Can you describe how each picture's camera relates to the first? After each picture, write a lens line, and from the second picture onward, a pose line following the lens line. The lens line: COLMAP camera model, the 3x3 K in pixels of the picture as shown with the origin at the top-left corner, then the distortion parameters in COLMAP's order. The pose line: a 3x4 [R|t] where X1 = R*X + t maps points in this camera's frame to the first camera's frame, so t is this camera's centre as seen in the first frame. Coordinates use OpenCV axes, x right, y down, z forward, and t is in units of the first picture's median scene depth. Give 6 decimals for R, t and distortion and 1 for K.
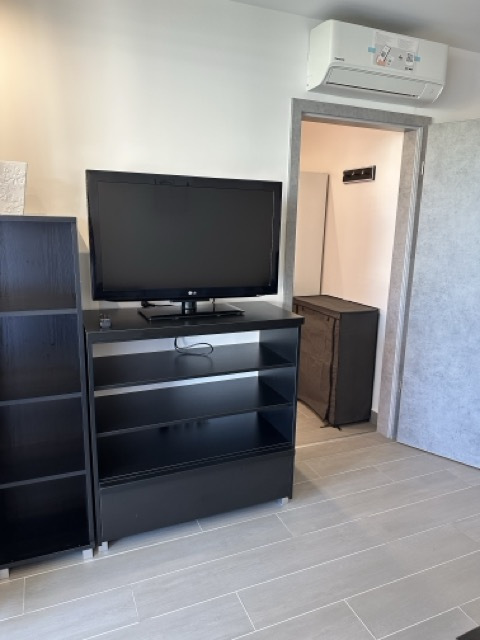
lens RADIAL K [[452.9, 0, 240.0], [0, 452.9, 320.0], [0, 0, 1]] dist [0.004944, 0.000355]
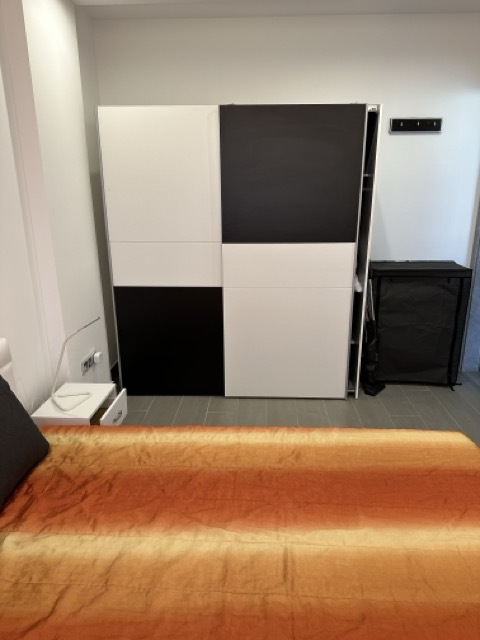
lens RADIAL K [[452.9, 0, 240.0], [0, 452.9, 320.0], [0, 0, 1]] dist [0.004944, 0.000355]
pose [[0.419536, -0.264868, 0.868236, -0.815460], [0.210096, 0.958844, 0.190990, -0.190973], [-0.883091, 0.102286, 0.457917, 0.935887]]
